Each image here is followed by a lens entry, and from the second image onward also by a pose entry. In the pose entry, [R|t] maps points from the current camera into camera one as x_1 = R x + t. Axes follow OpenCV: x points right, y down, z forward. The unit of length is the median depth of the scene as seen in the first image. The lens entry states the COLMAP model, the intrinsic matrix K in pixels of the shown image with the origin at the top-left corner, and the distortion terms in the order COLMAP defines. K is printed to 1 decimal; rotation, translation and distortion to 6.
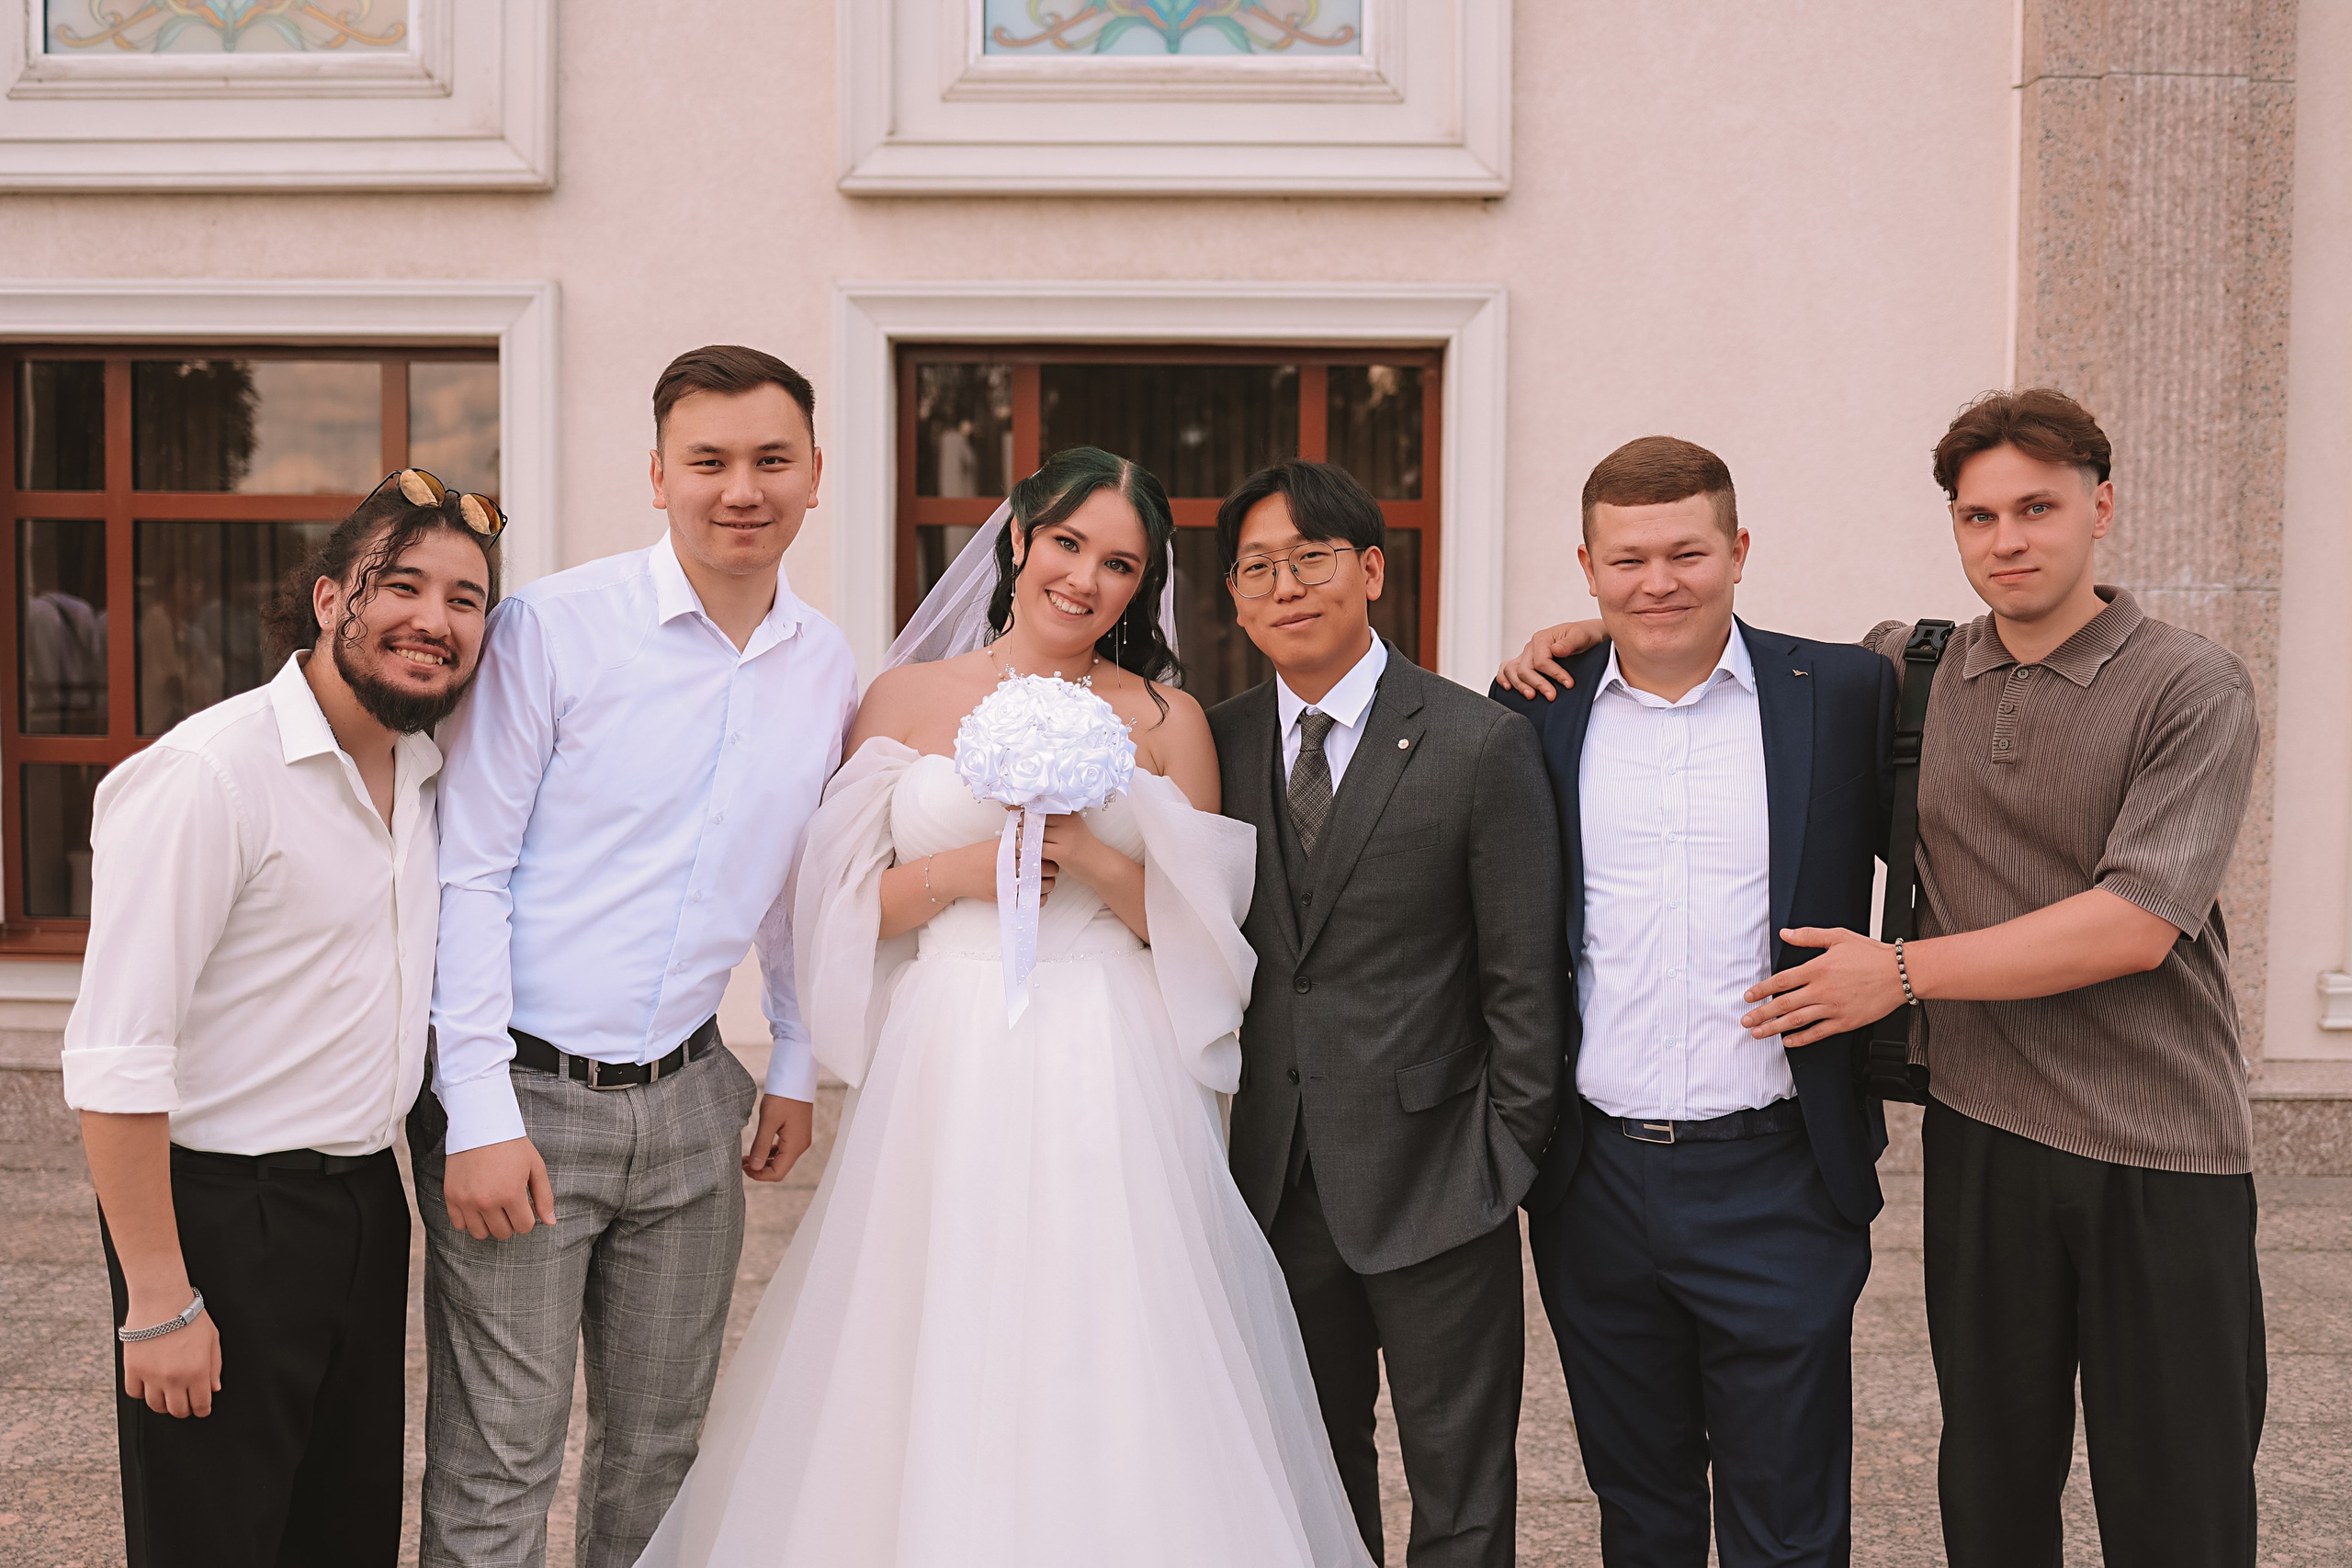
lens RADIAL K [[2389.1, 0, 1206.5], [0, 2389.1, 761.2], [0, 0, 1]] dist [-0.047558, 0.000000]
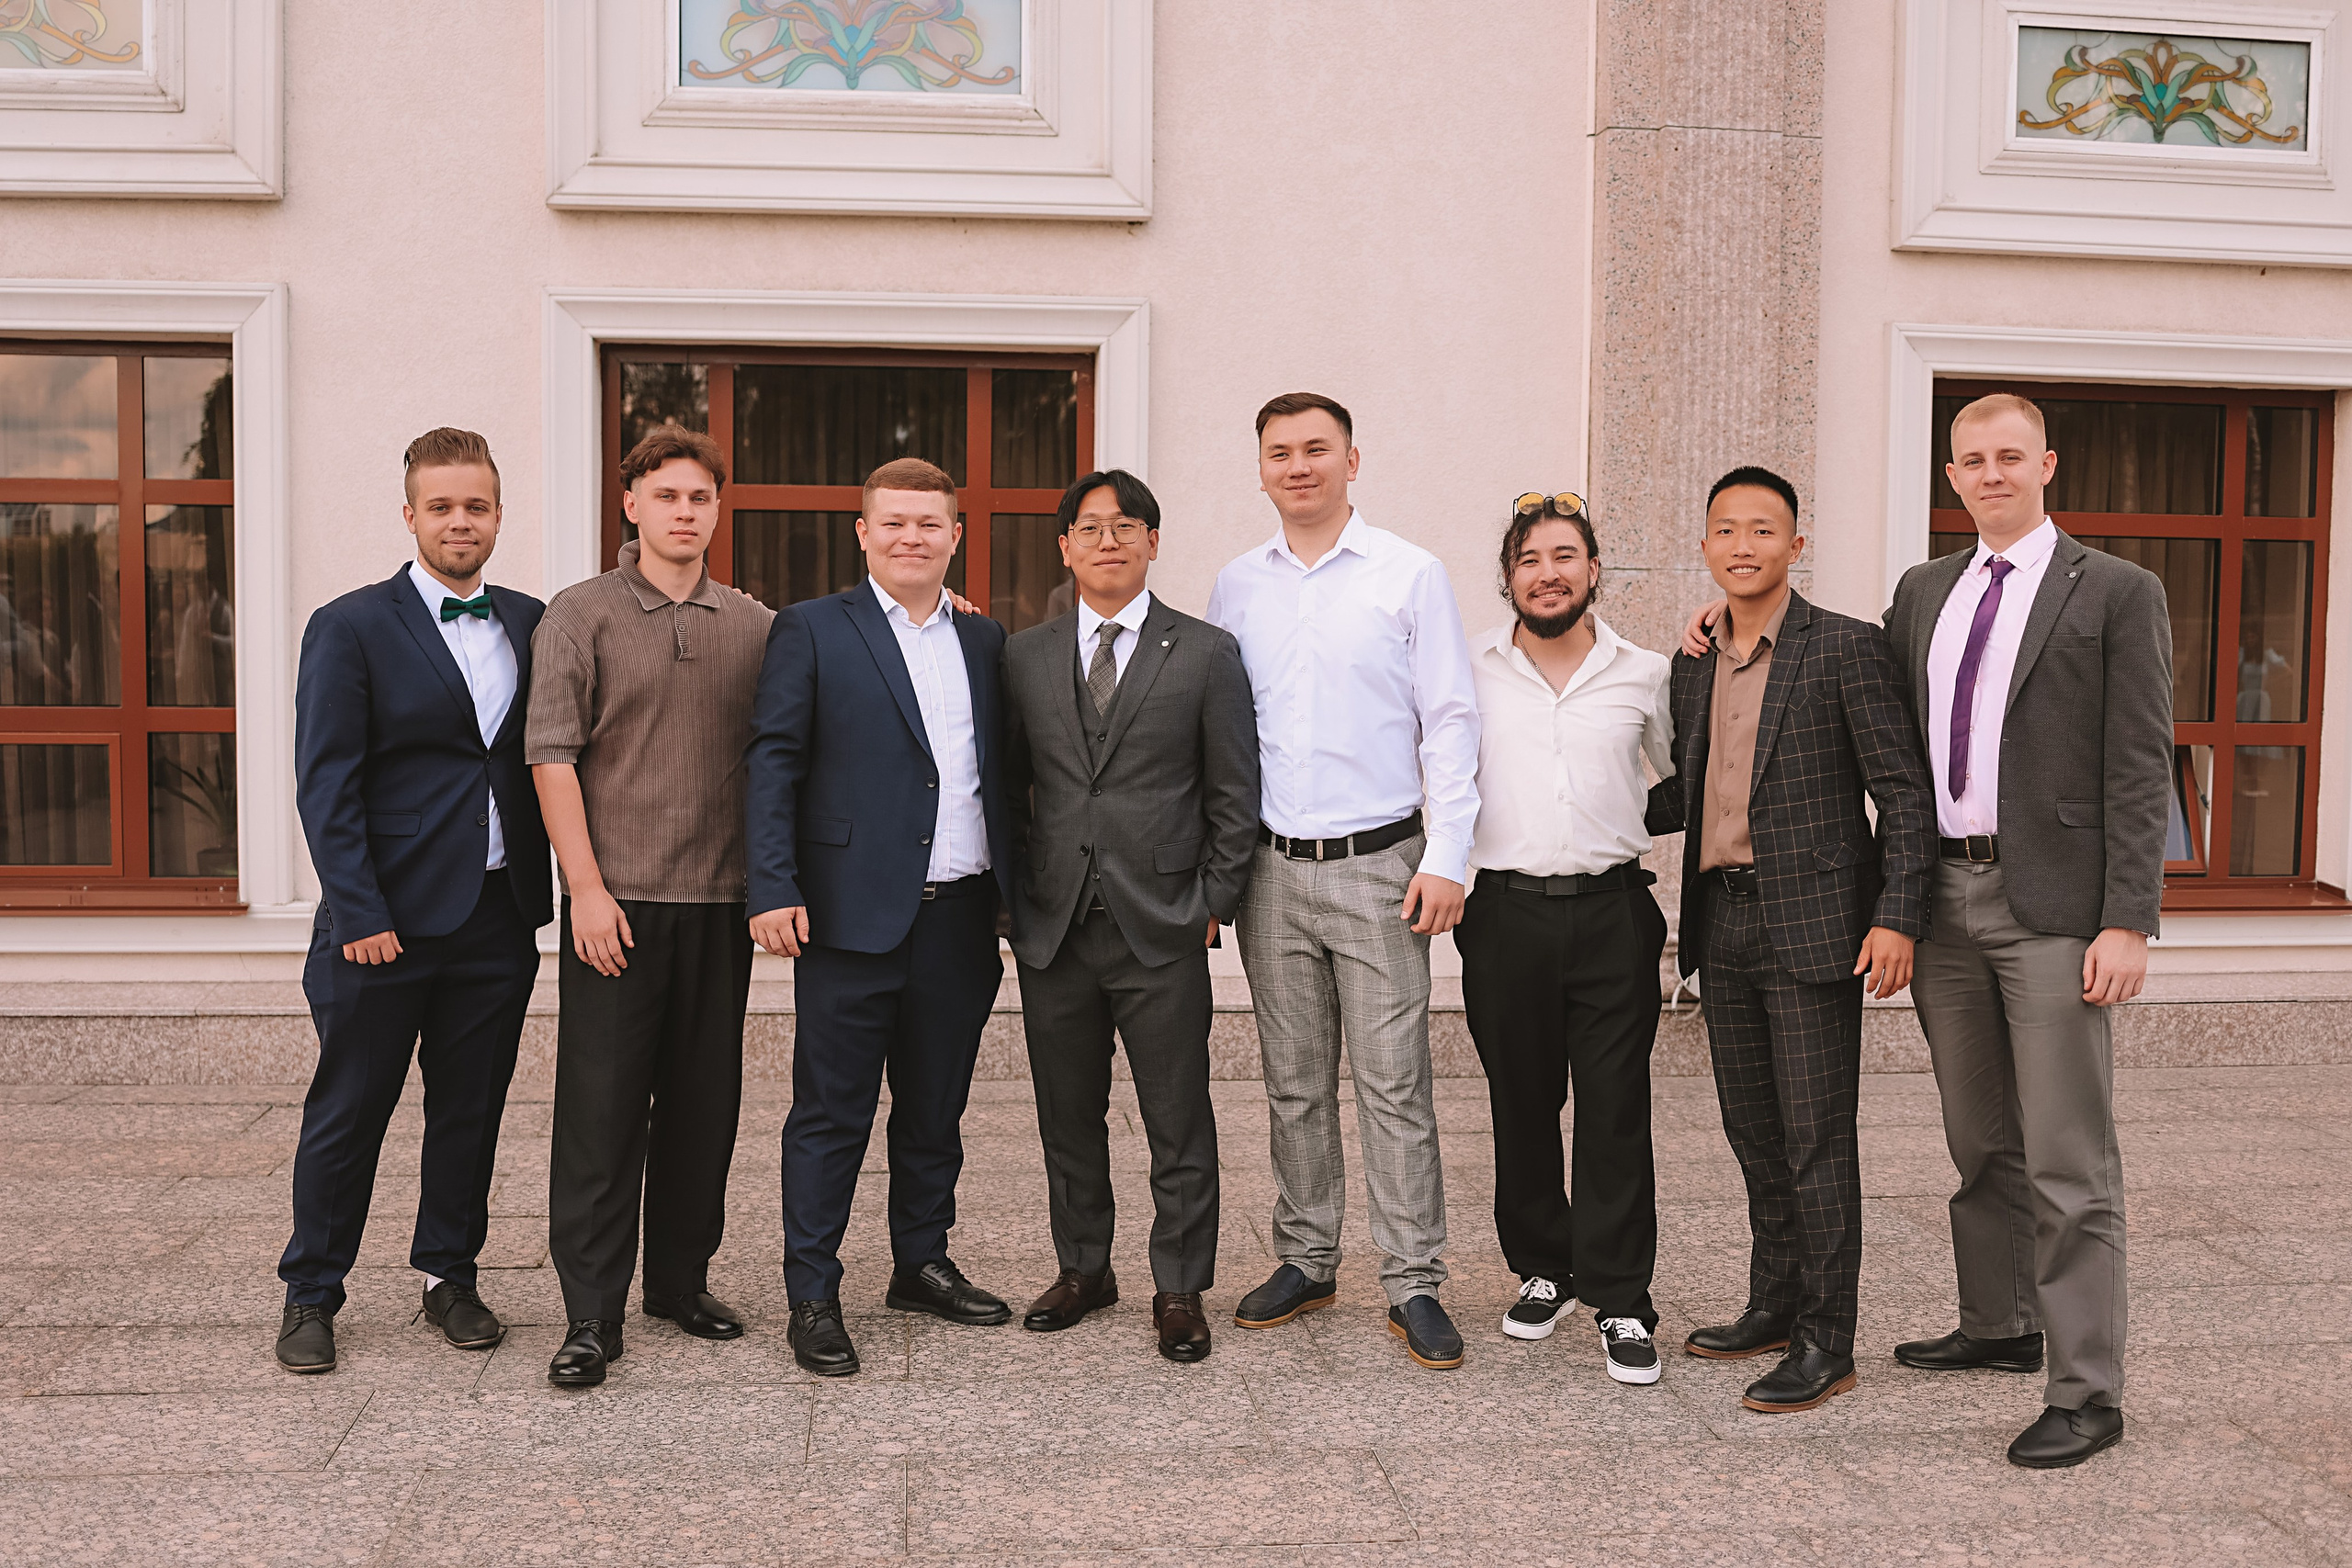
lens RADIAL K [[2389.1, 0, 1144.0], [0, 2389.1, 751.1], [0, 0, 1]] dist [-0.047558, 0.000000]
pose [[0.992977, -0.004919, 0.118206, -0.011724], [0.005383, 0.999979, -0.003605, 0.018438], [-0.118186, 0.004216, 0.992983, -0.125398]]
